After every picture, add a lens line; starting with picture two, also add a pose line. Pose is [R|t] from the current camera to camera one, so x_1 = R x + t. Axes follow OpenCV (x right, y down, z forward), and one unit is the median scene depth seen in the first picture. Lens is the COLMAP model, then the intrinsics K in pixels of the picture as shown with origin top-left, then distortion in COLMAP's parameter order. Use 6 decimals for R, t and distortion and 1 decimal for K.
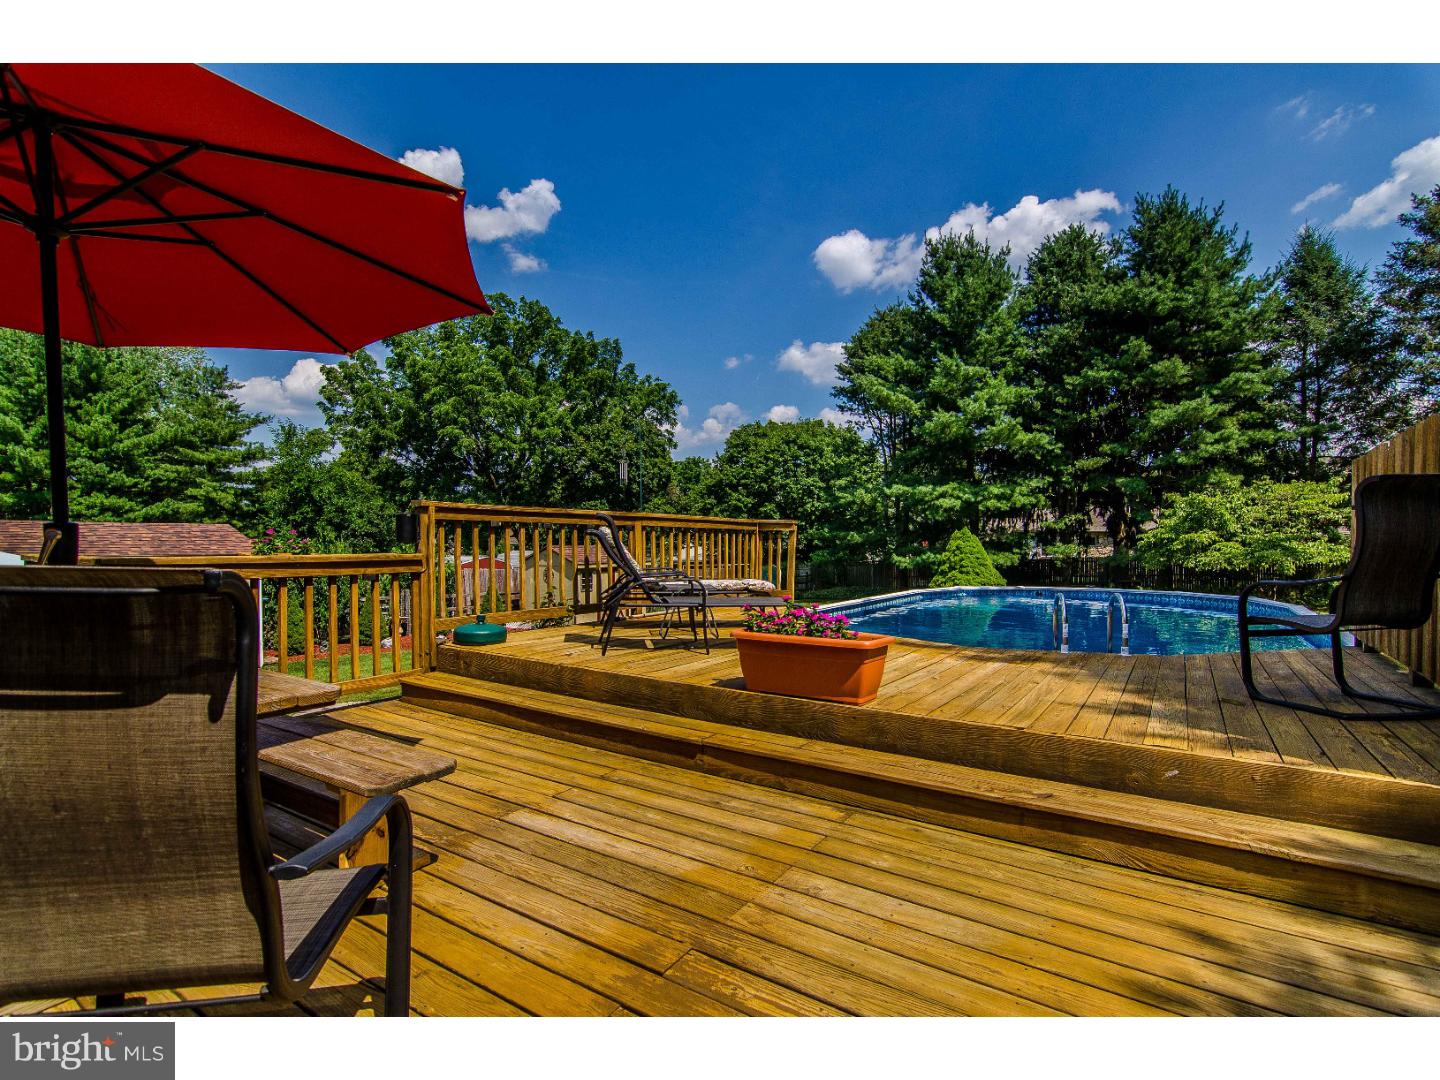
lens RADIAL K [[690.2, 0, 722.5], [0, 690.2, 541.5], [0, 0, 1]] dist [0.001305, 0.002598]
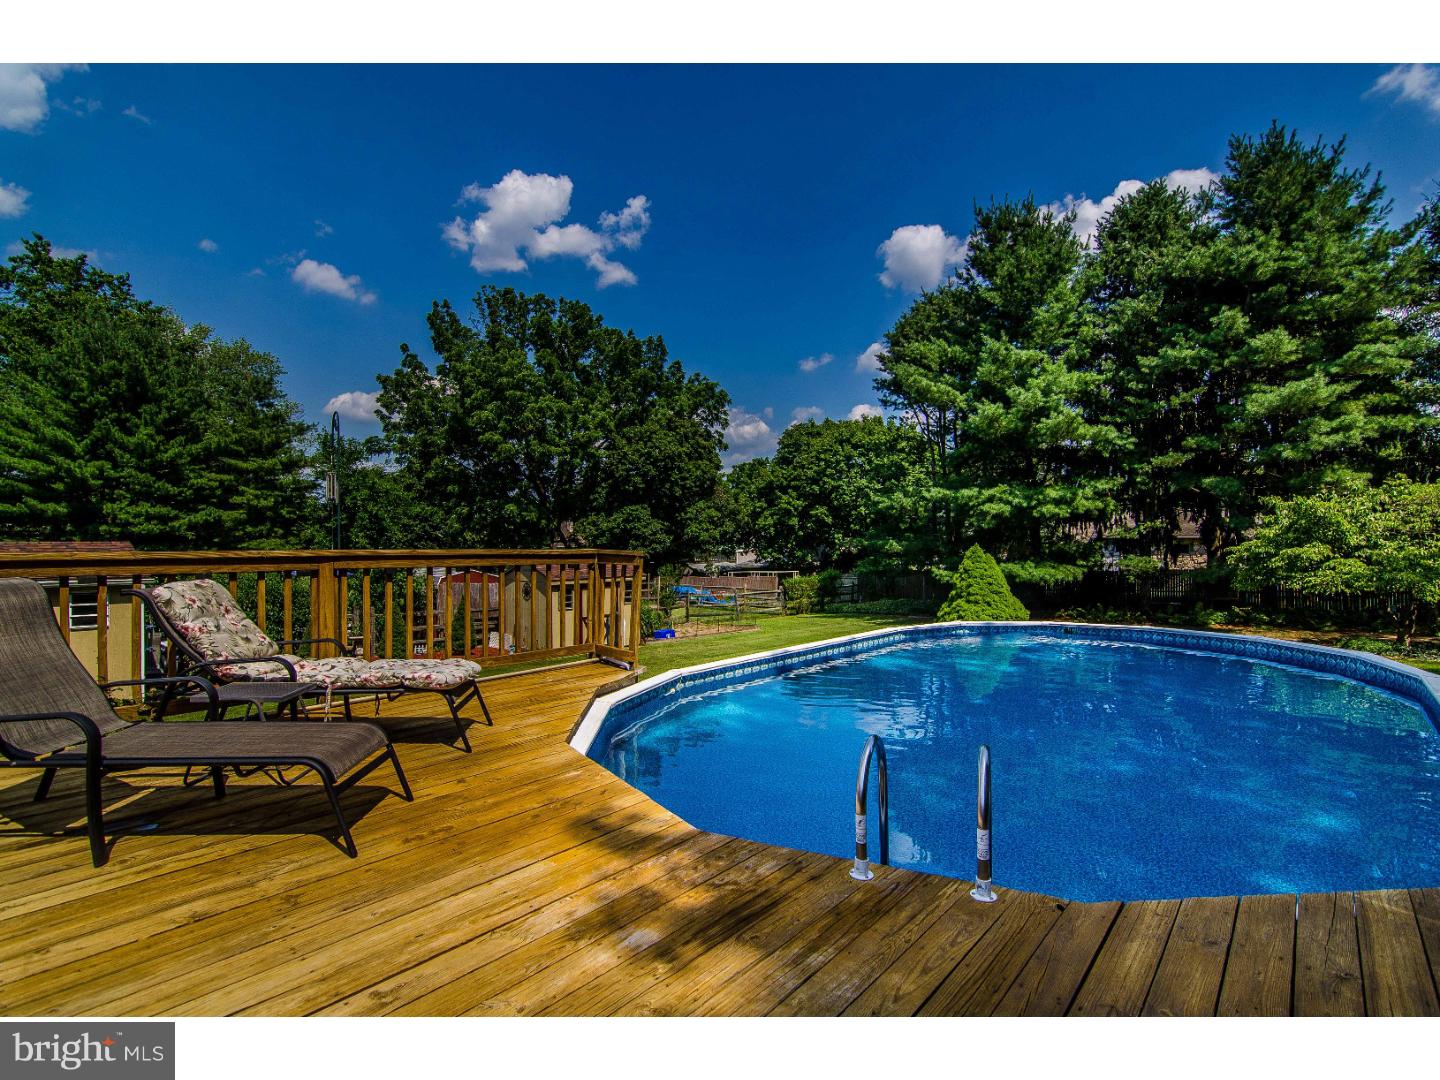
lens RADIAL K [[690.2, 0, 717.9], [0, 690.2, 543.1], [0, 0, 1]] dist [0.001305, 0.002598]
pose [[0.992891, 0.000466, -0.119028, 0.073139], [-0.000416, 1.000000, 0.000445, -0.010818], [0.119028, -0.000392, 0.992891, 0.084967]]
